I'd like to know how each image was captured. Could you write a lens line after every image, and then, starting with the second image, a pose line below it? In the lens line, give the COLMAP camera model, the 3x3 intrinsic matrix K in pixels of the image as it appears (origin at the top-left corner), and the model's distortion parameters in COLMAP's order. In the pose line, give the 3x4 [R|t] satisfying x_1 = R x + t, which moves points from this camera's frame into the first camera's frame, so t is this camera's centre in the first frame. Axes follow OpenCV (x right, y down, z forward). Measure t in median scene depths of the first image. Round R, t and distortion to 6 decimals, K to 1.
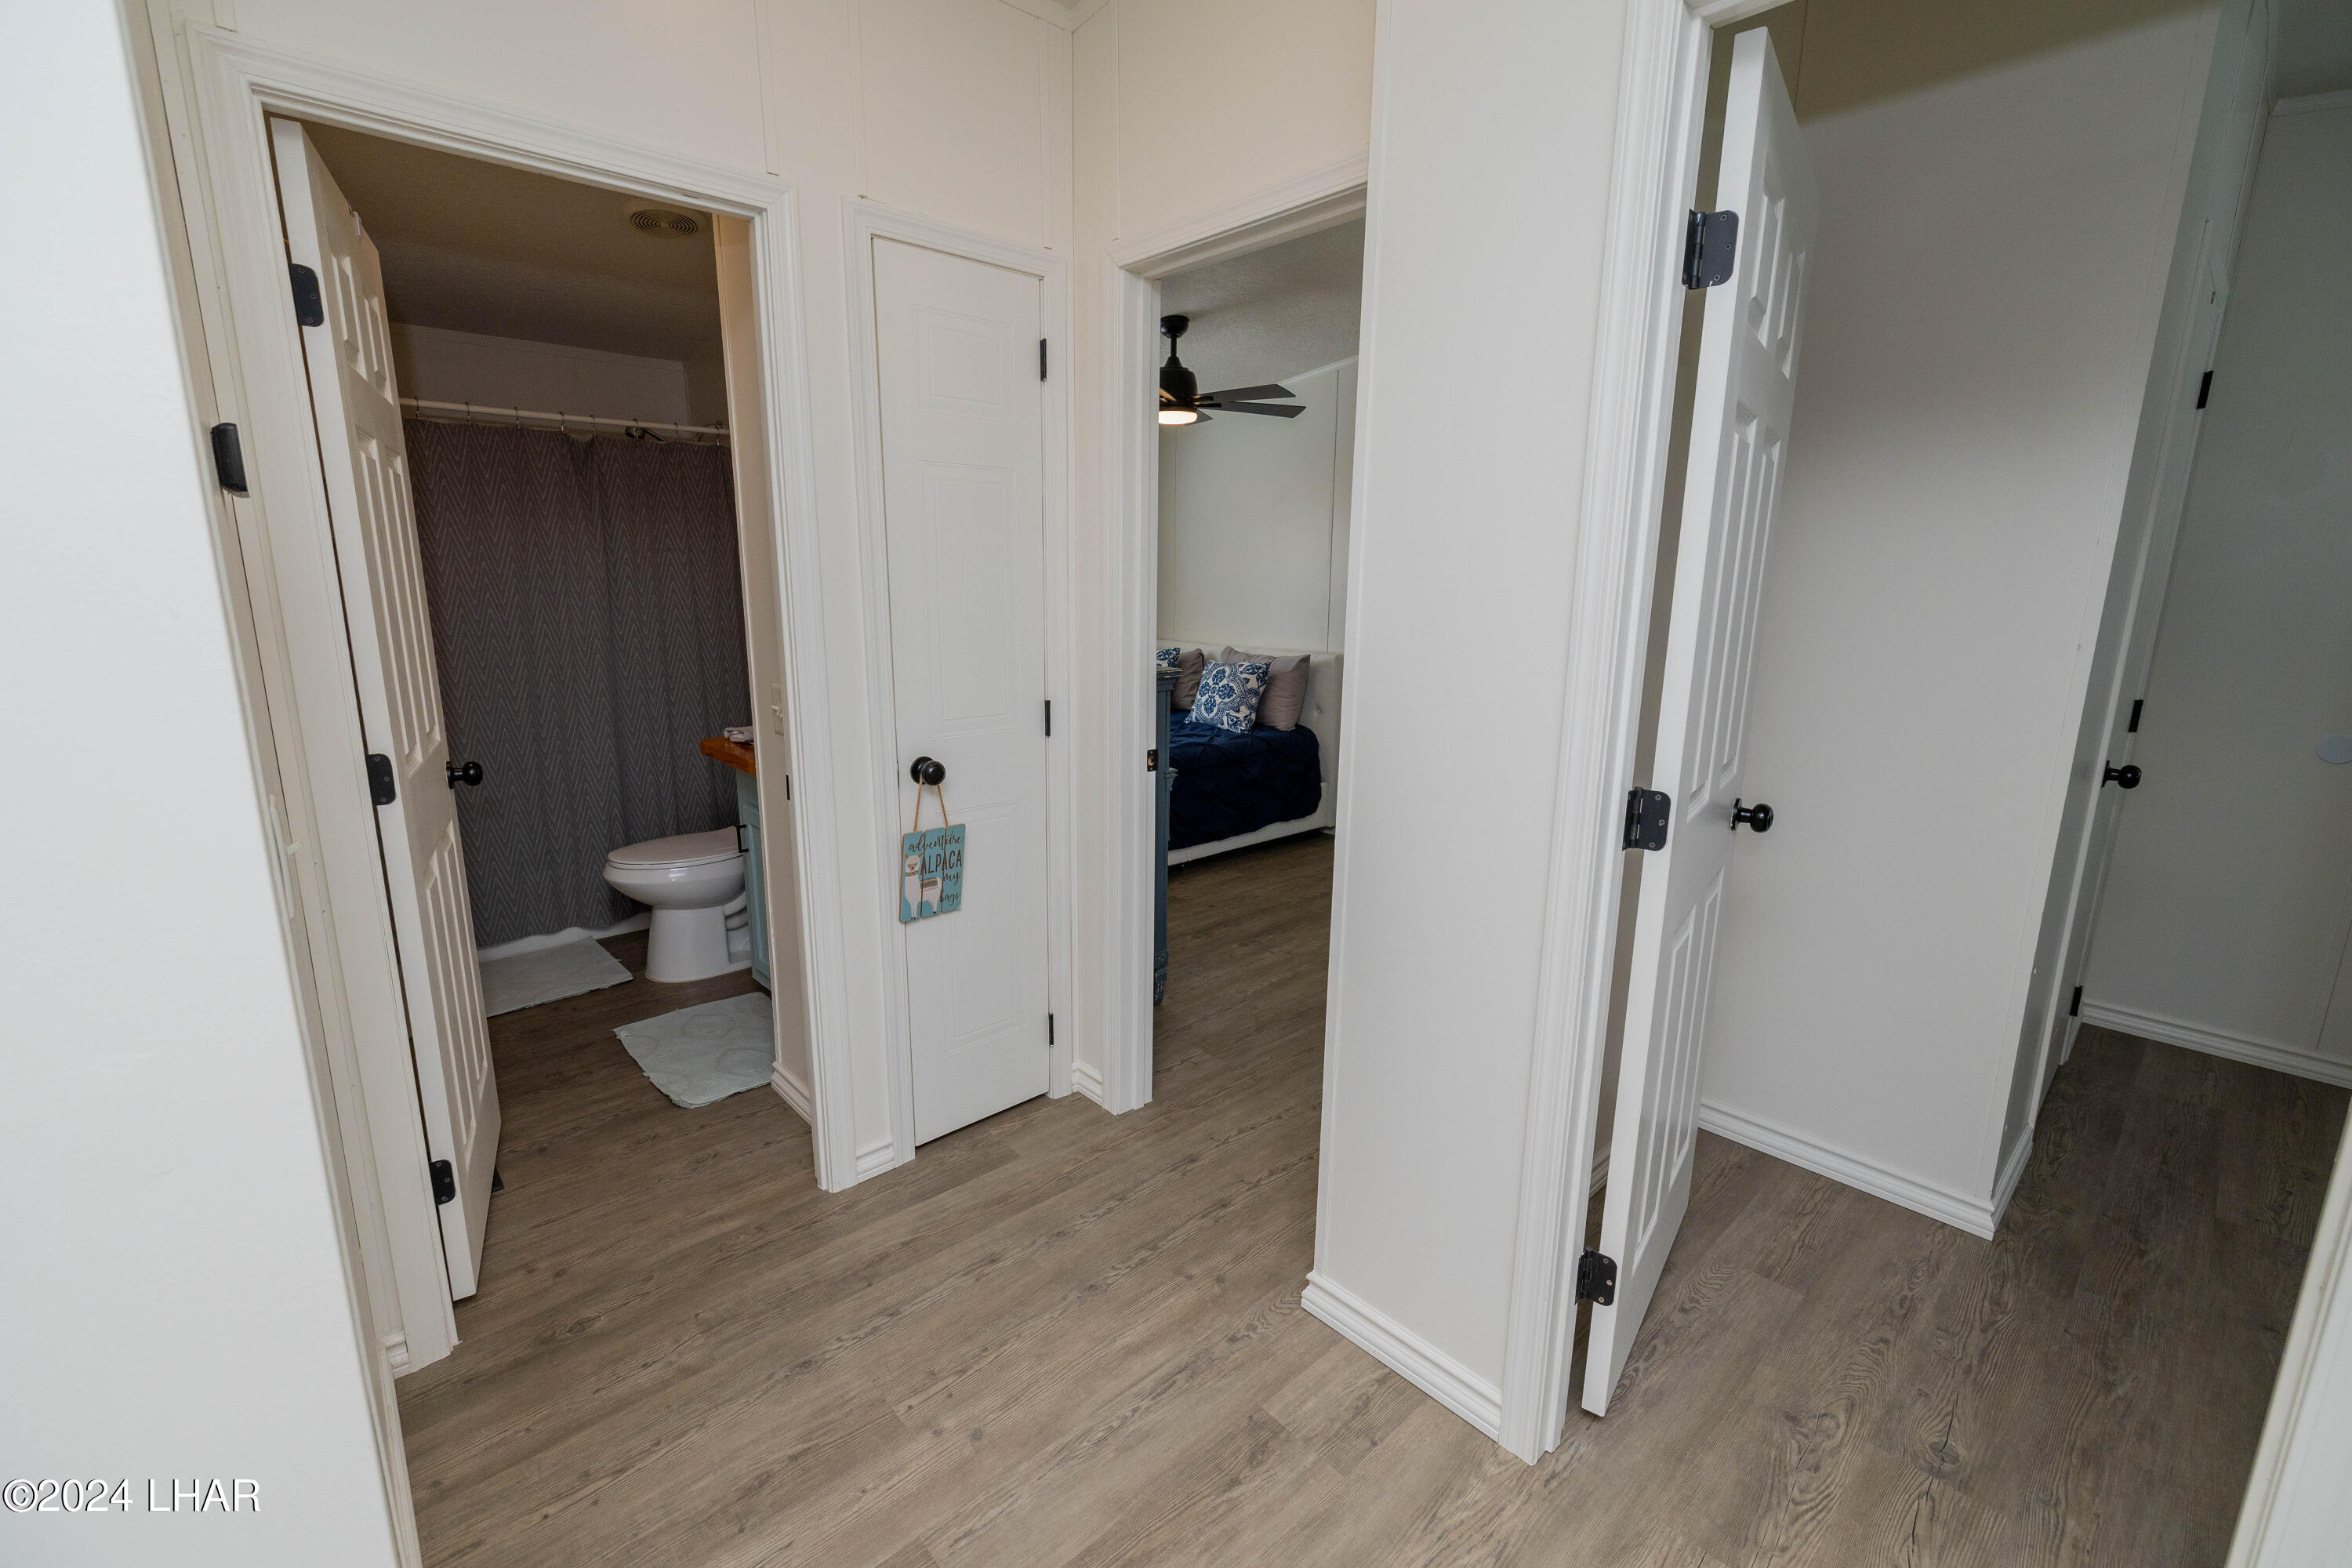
lens RADIAL K [[981.3, 0, 1168.4], [0, 981.3, 763.5], [0, 0, 1]] dist [-0.001426, 0.000820]
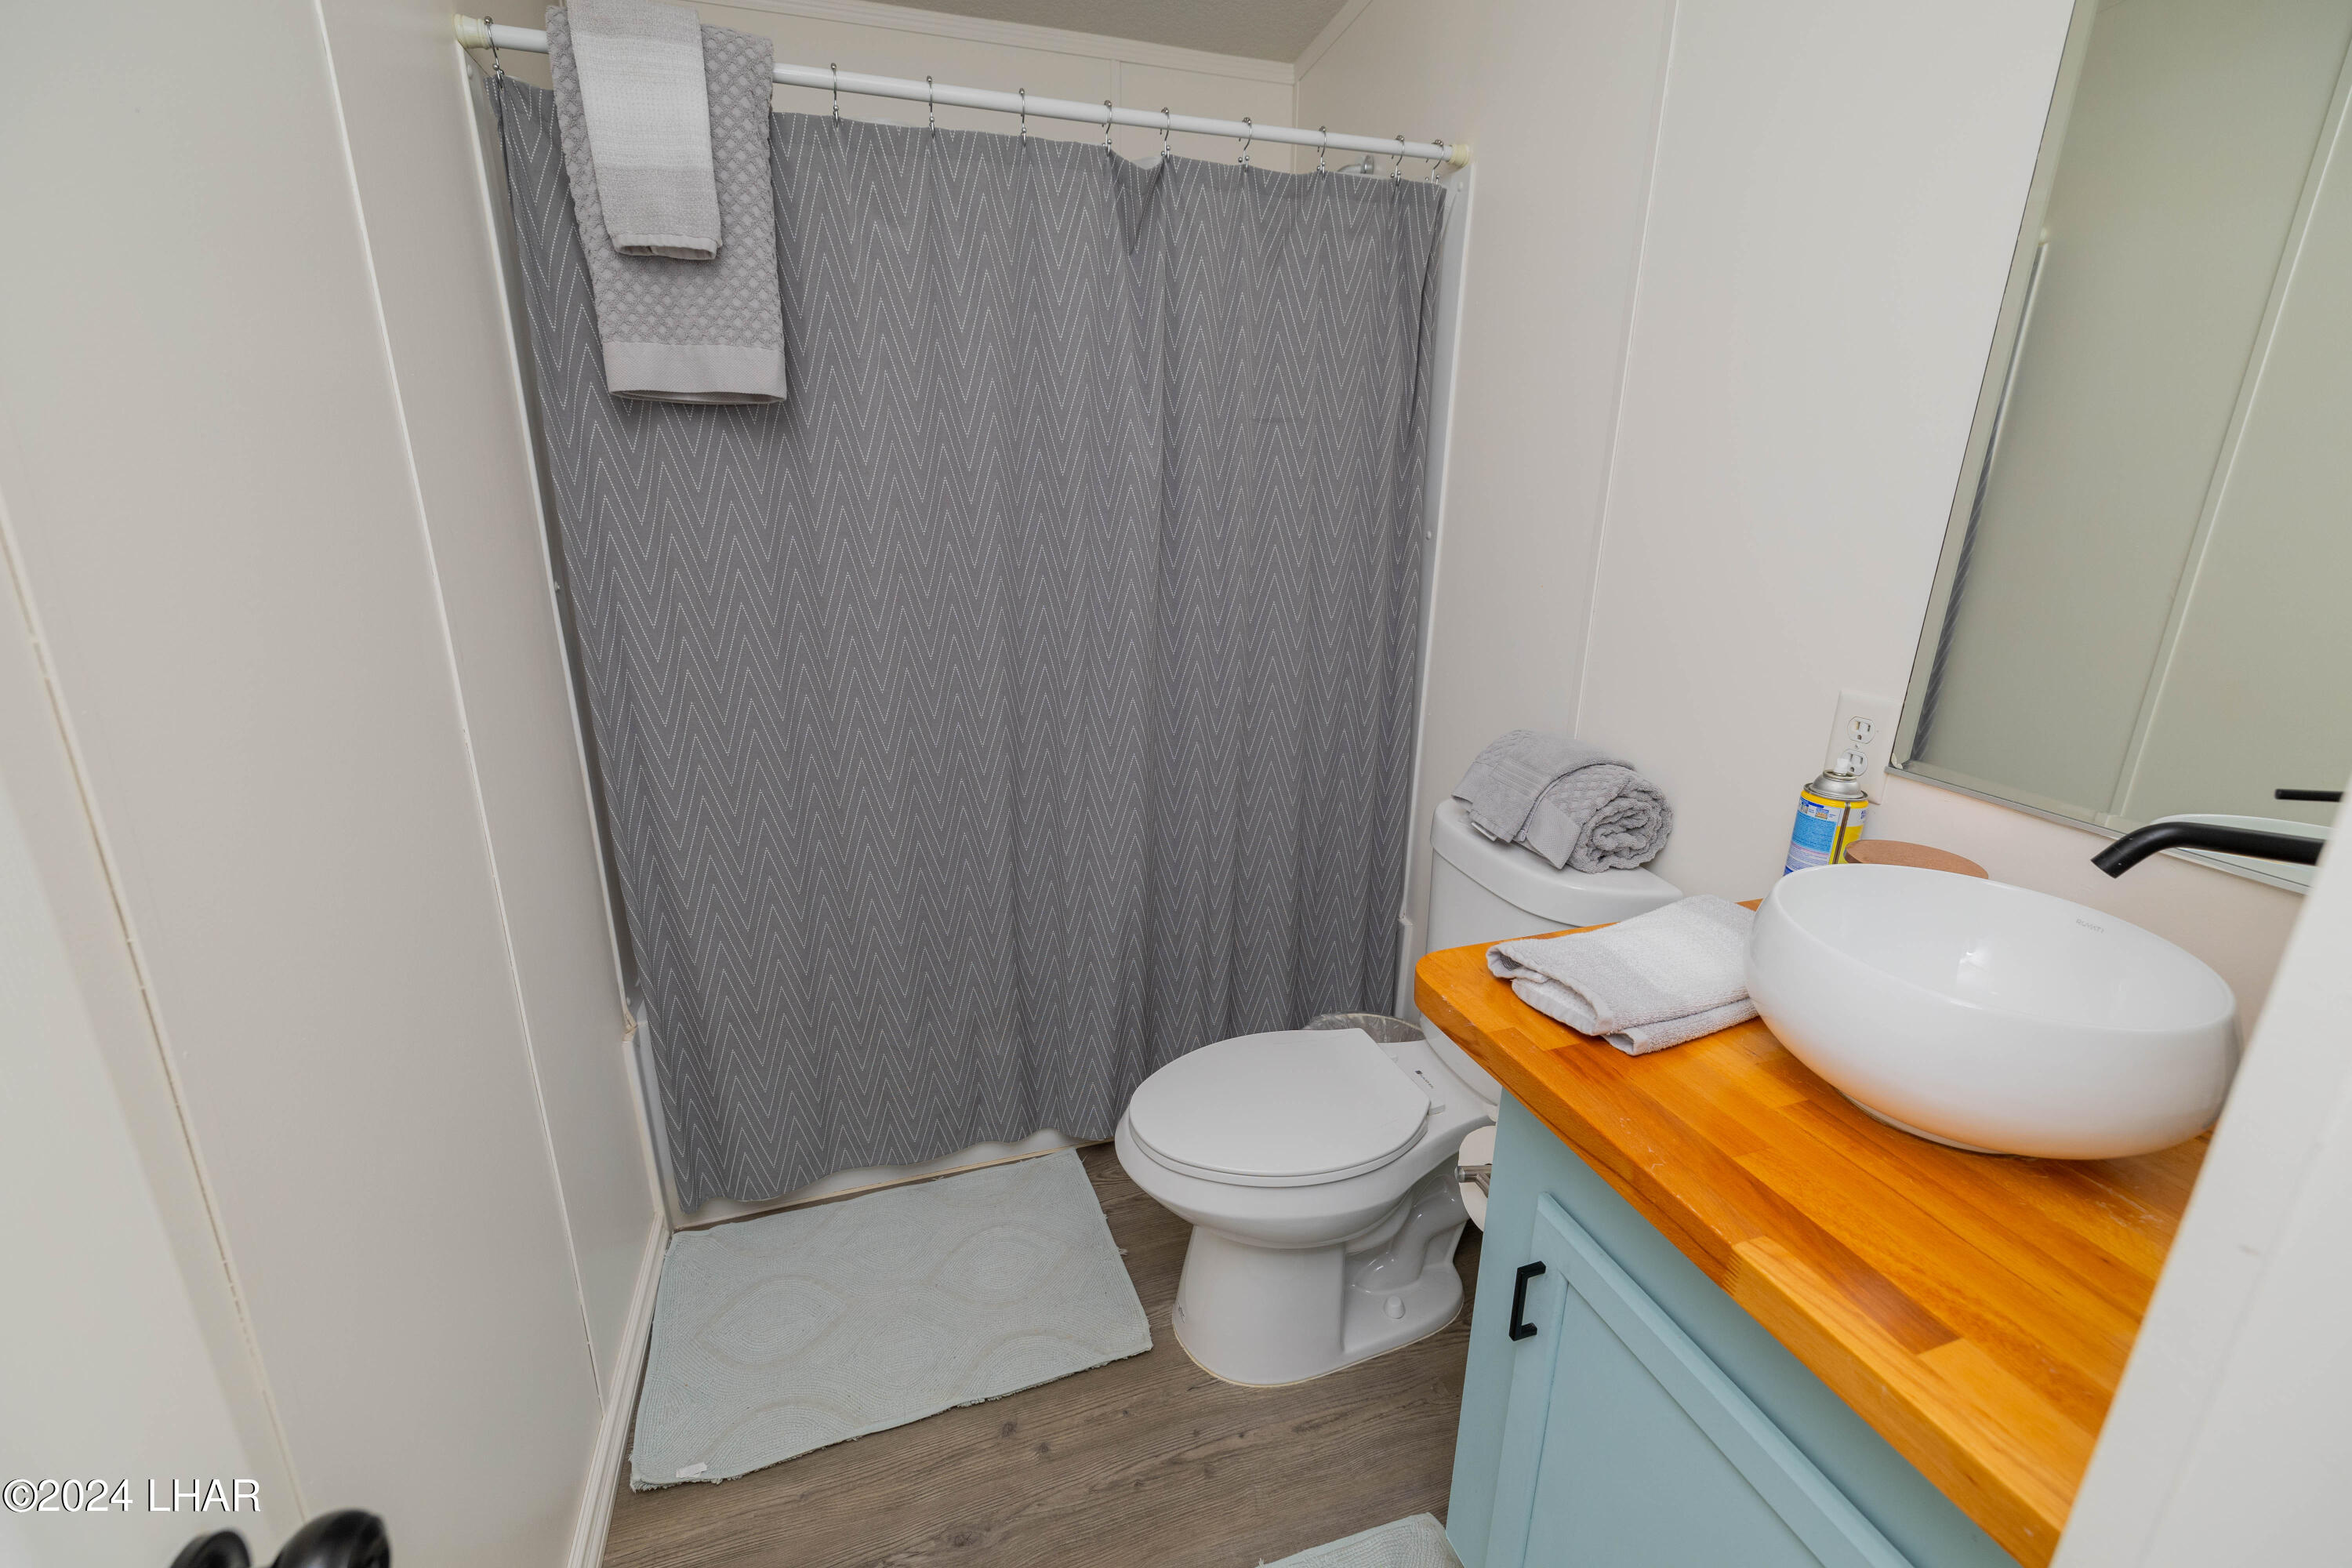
lens RADIAL K [[981.3, 0, 1182.3], [0, 981.3, 771.0], [0, 0, 1]] dist [-0.001426, 0.000820]
pose [[0.915353, 0.129732, -0.381181, -0.385468], [-0.085979, 0.987815, 0.129729, -0.119542], [0.393366, -0.085974, 0.915353, 0.589952]]
